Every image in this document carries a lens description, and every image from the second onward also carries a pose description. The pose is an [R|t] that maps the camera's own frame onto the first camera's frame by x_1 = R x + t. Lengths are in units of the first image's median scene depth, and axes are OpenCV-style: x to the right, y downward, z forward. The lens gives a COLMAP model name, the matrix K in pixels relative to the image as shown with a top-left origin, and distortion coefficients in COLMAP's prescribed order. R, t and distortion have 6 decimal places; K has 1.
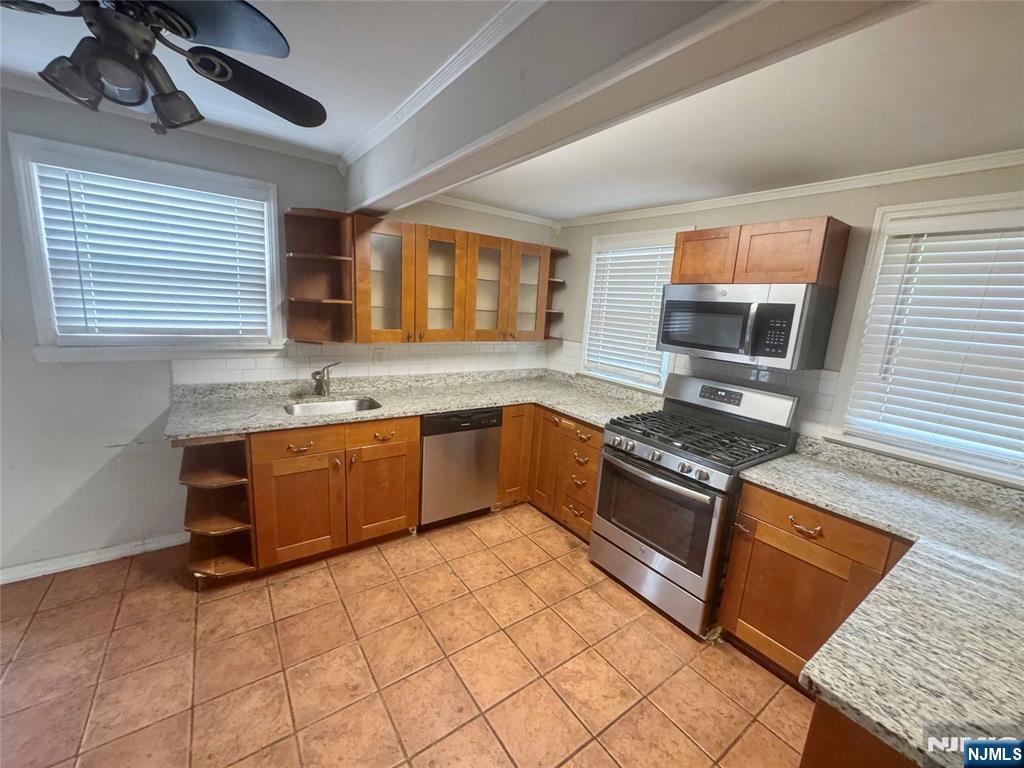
lens RADIAL K [[409.3, 0, 513.9], [0, 409.3, 380.7], [0, 0, 1]] dist [0.002315, 0.000119]
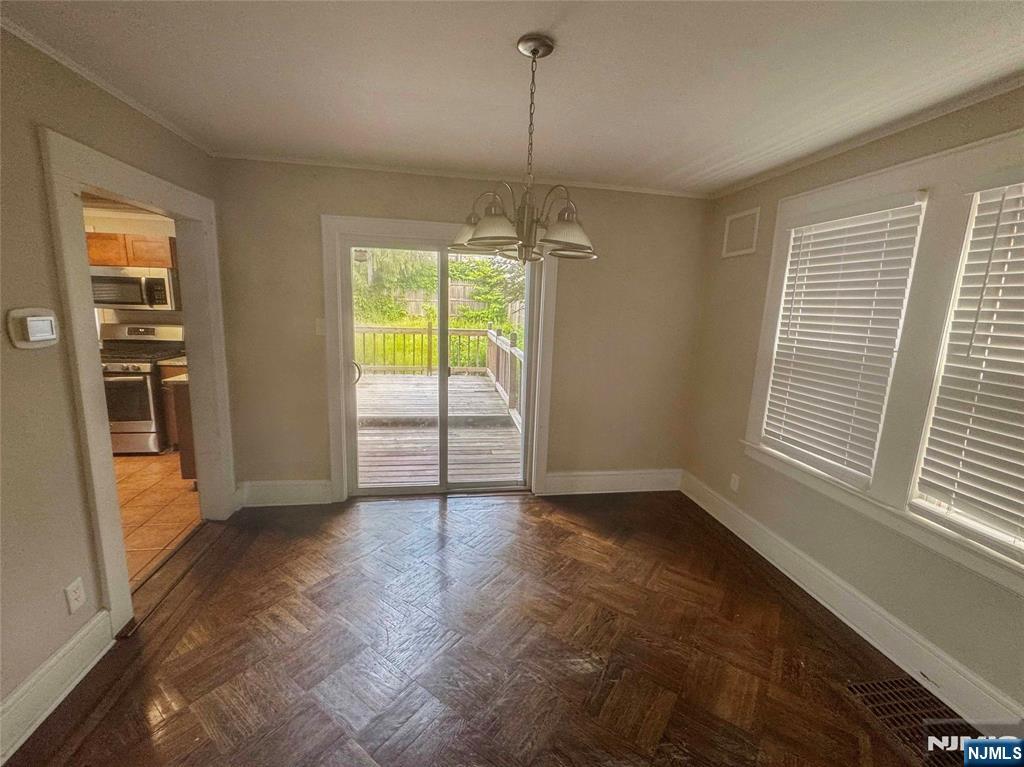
lens RADIAL K [[438.4, 0, 511.6], [0, 438.4, 379.6], [0, 0, 1]] dist [0.000459, -0.000161]
pose [[0.447750, -0.201522, 0.871154, -0.525661], [0.159685, 0.976631, 0.143849, 0.256195], [-0.879785, 0.074702, 0.469466, -1.437214]]
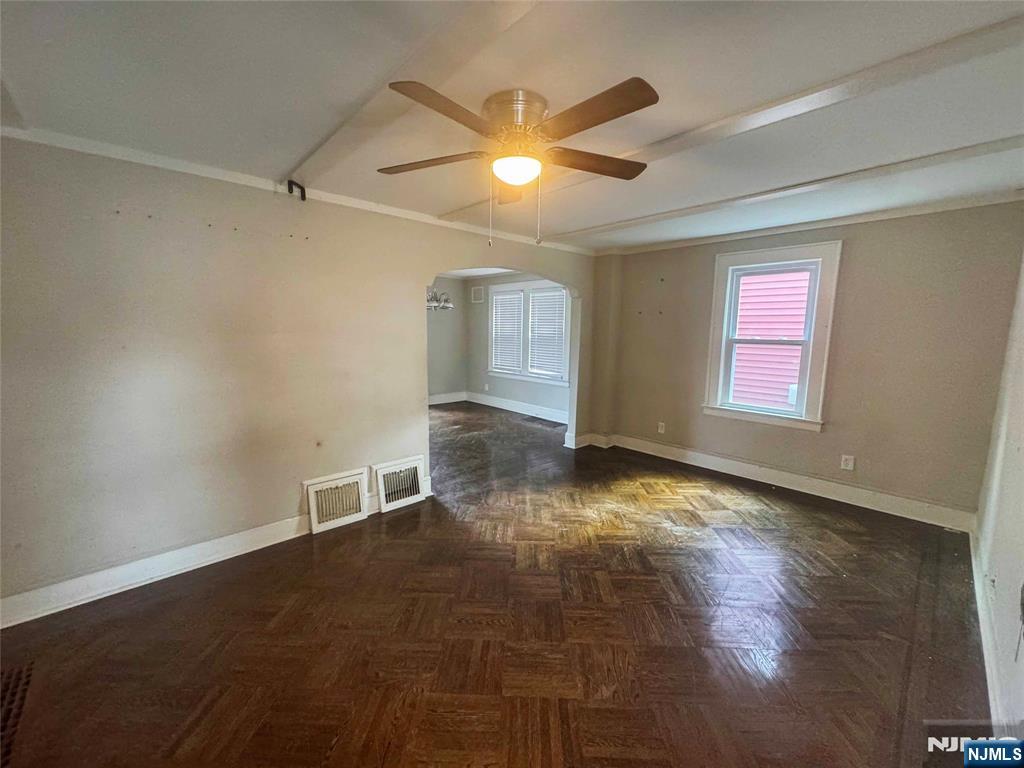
lens RADIAL K [[409.3, 0, 512.0], [0, 409.3, 382.1], [0, 0, 1]] dist [0.002315, 0.000119]
pose [[-0.129883, -0.206674, 0.969750, -4.510012], [0.172808, 0.958348, 0.227389, -0.077682], [-0.976354, 0.197115, -0.088759, -1.134955]]
